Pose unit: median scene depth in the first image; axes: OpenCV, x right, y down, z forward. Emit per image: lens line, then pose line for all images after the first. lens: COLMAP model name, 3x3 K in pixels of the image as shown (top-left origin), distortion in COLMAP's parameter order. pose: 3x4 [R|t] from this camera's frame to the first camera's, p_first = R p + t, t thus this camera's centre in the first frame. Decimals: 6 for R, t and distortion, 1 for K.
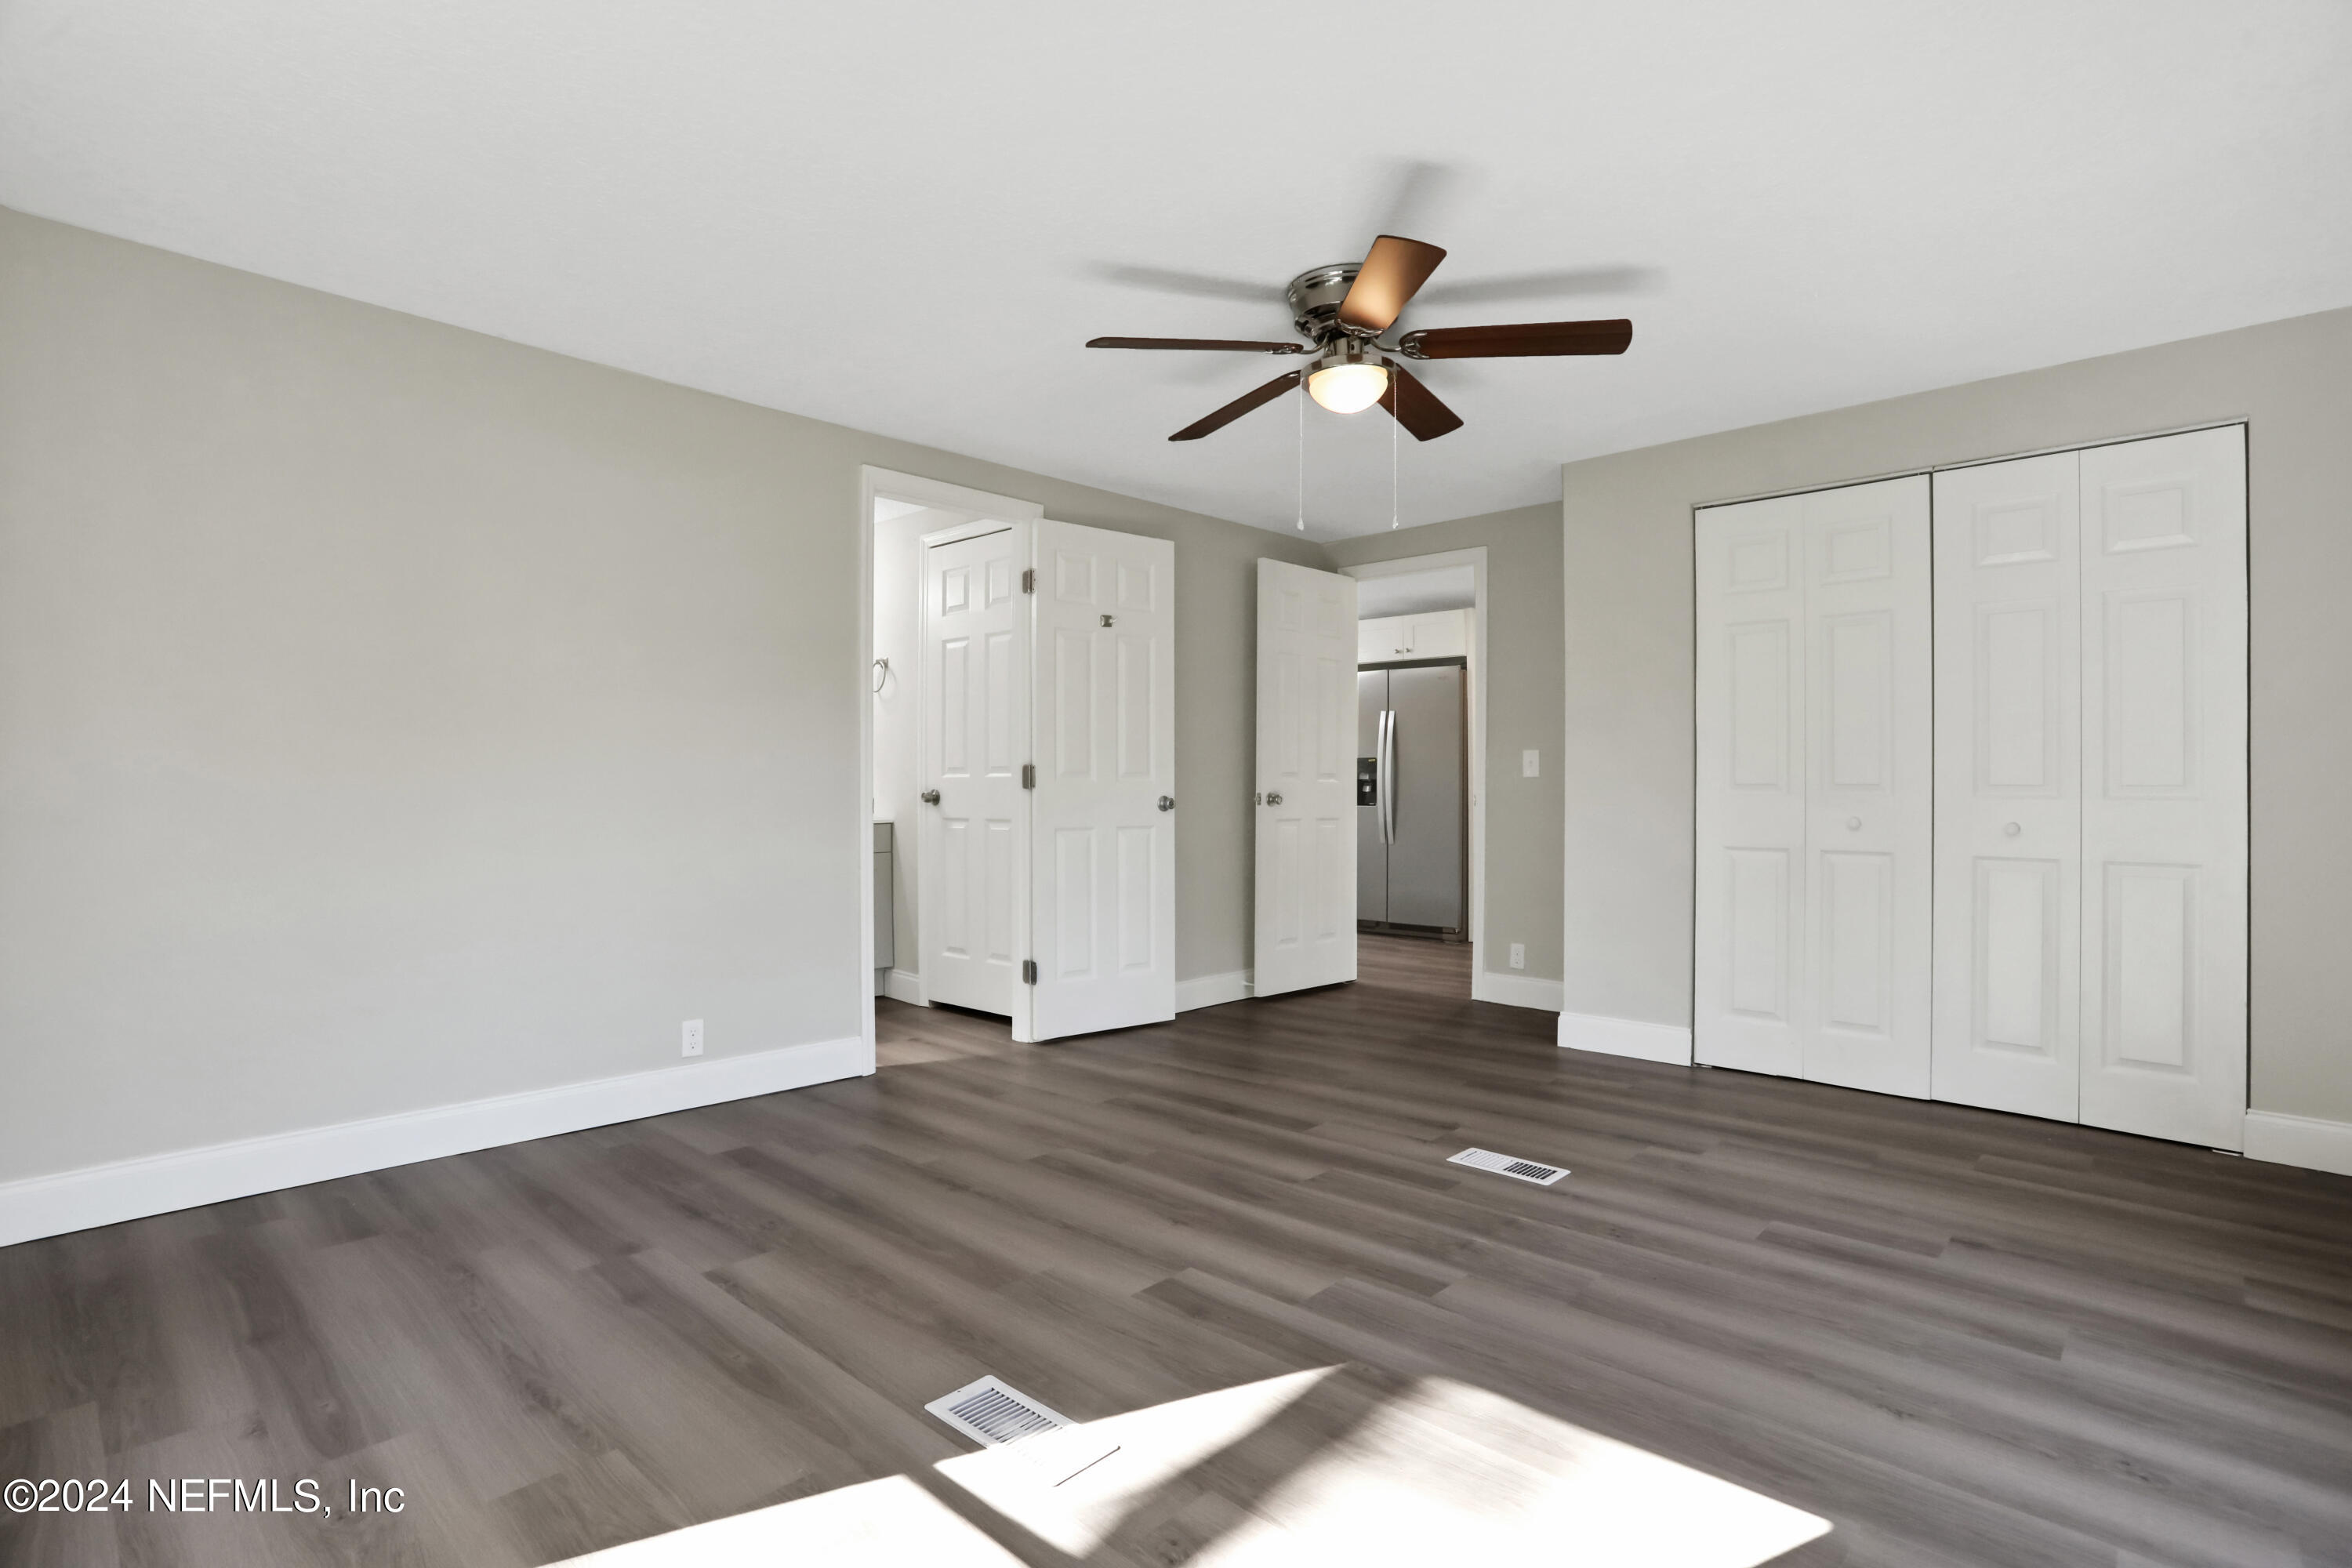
lens RADIAL K [[1191.9, 0, 1166.3], [0, 1191.9, 778.6], [0, 0, 1]] dist [-0.030072, 0.000771]
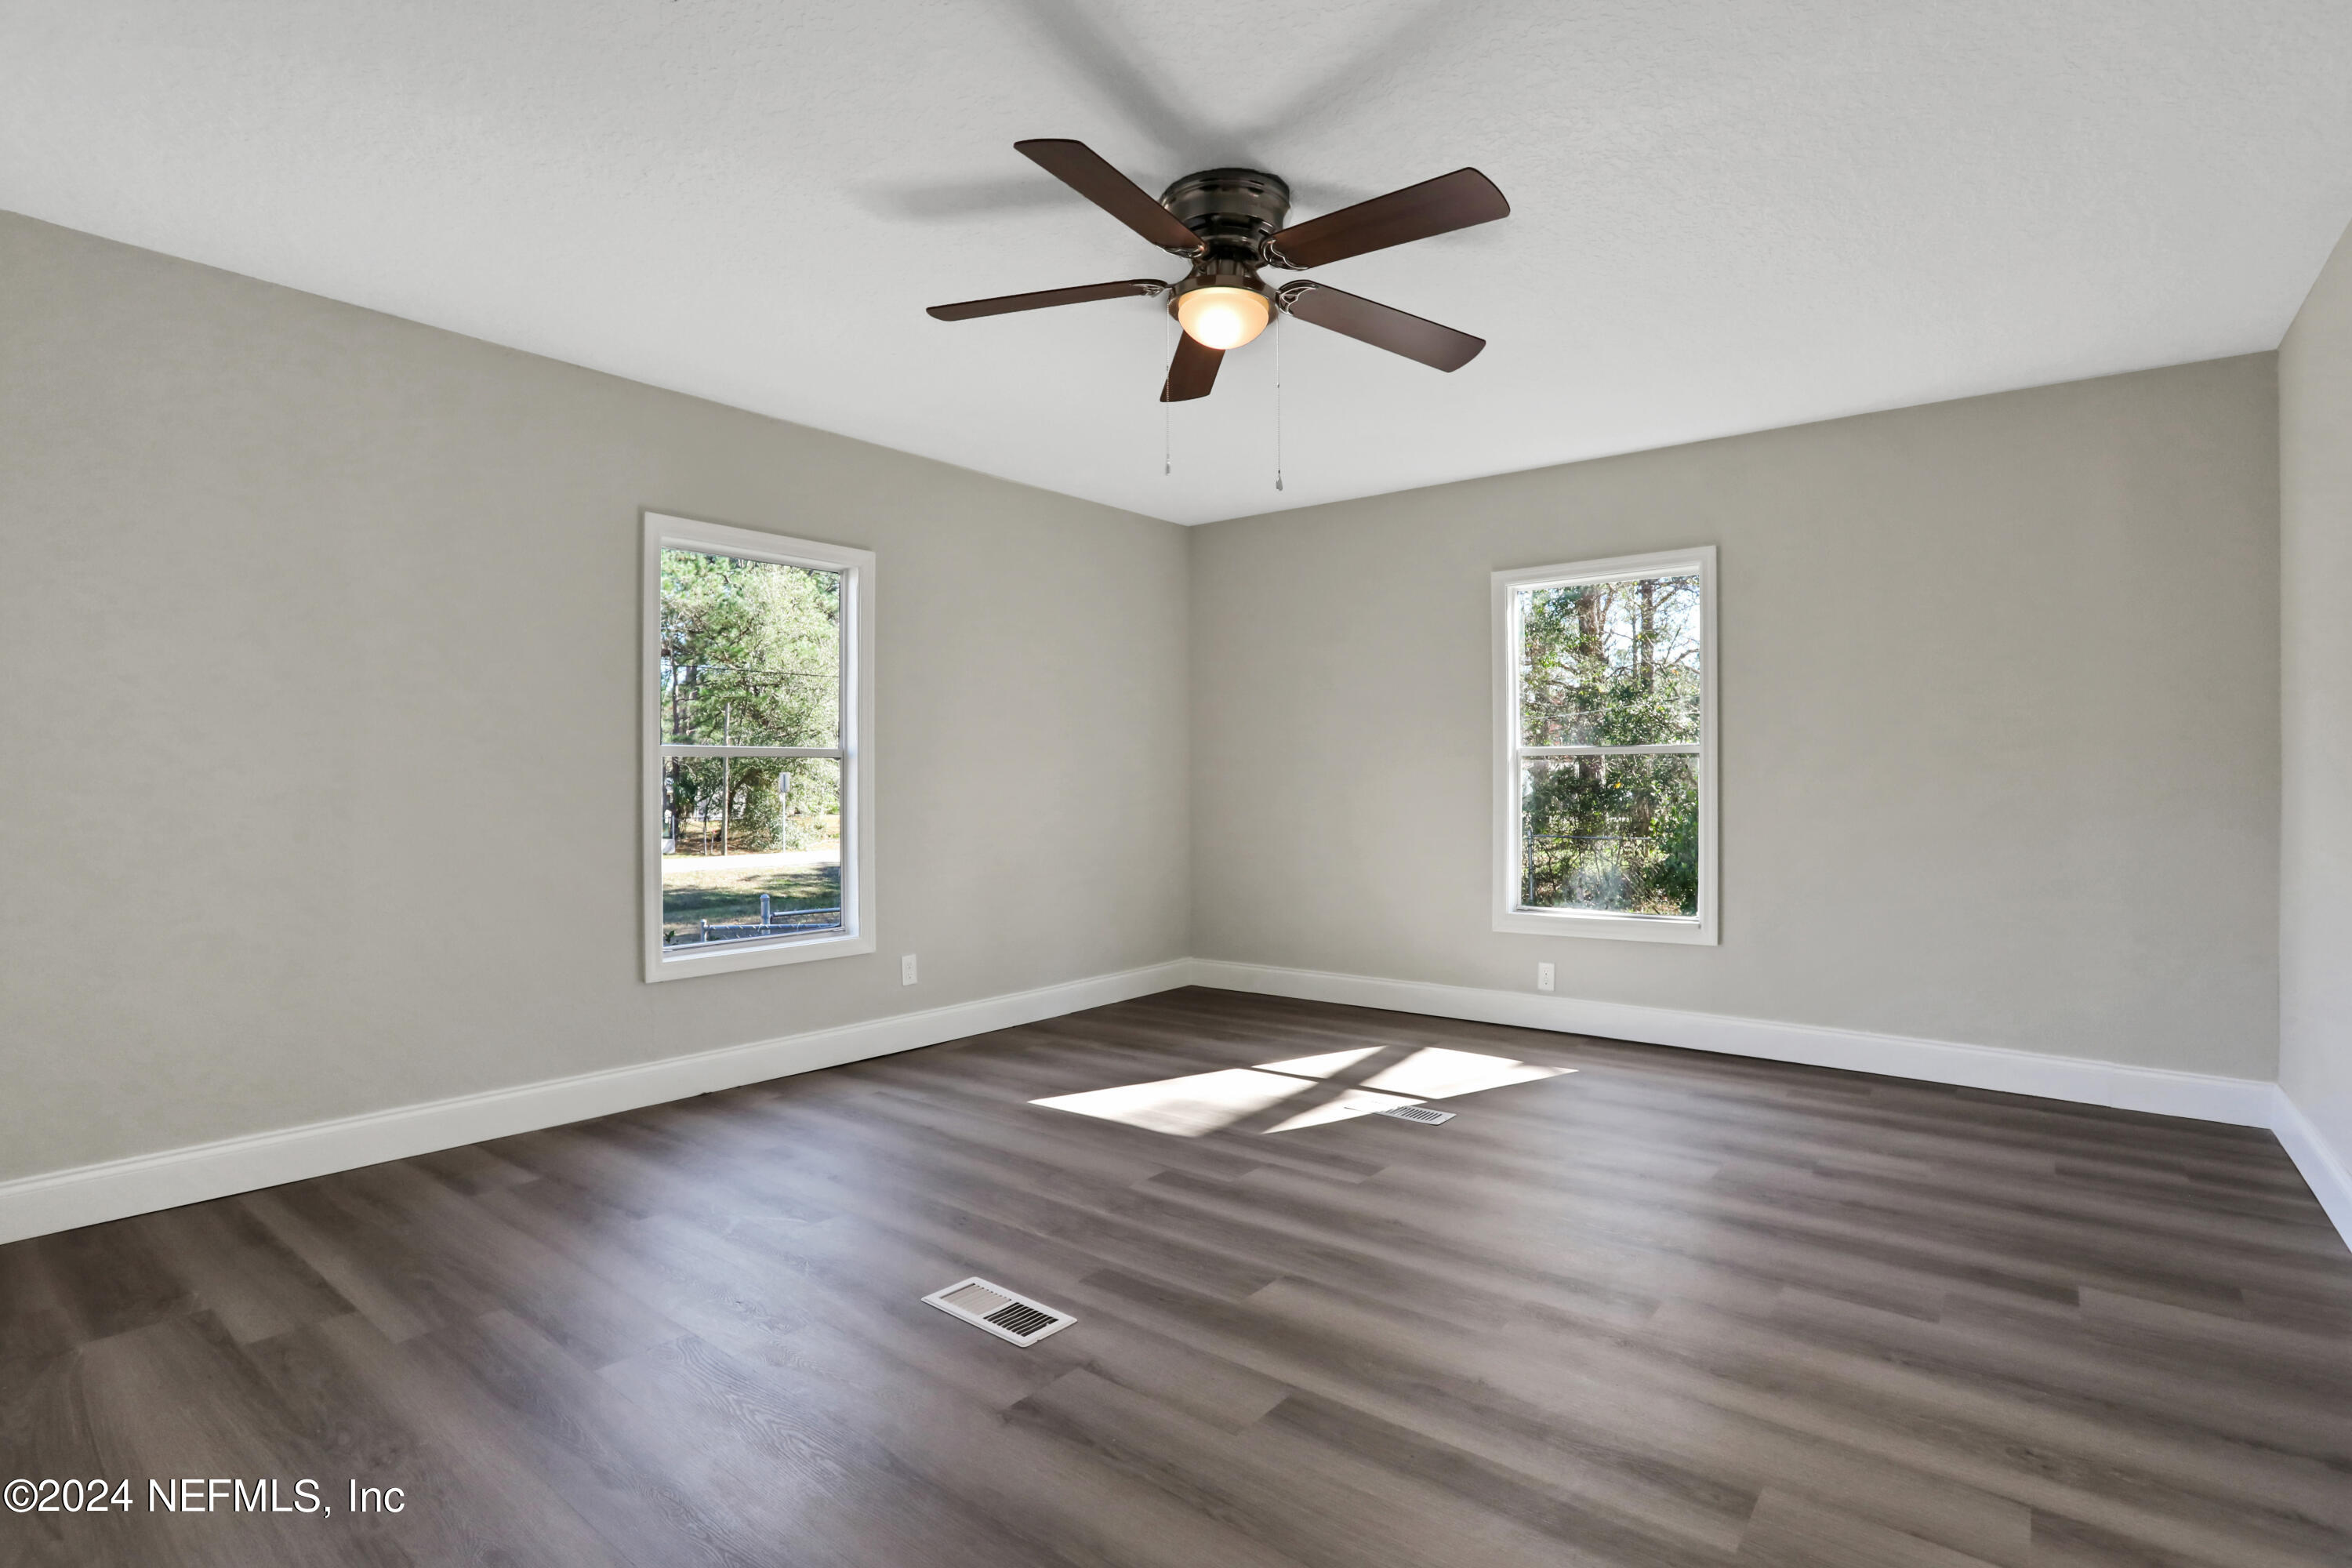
lens RADIAL K [[1191.9, 0, 1166.3], [0, 1191.9, 778.6], [0, 0, 1]] dist [-0.030072, 0.000771]
pose [[-0.997438, -0.005167, -0.071344, 0.286784], [-0.004476, 0.999942, -0.009845, 0.013632], [0.071391, -0.009500, -0.997403, 2.073180]]
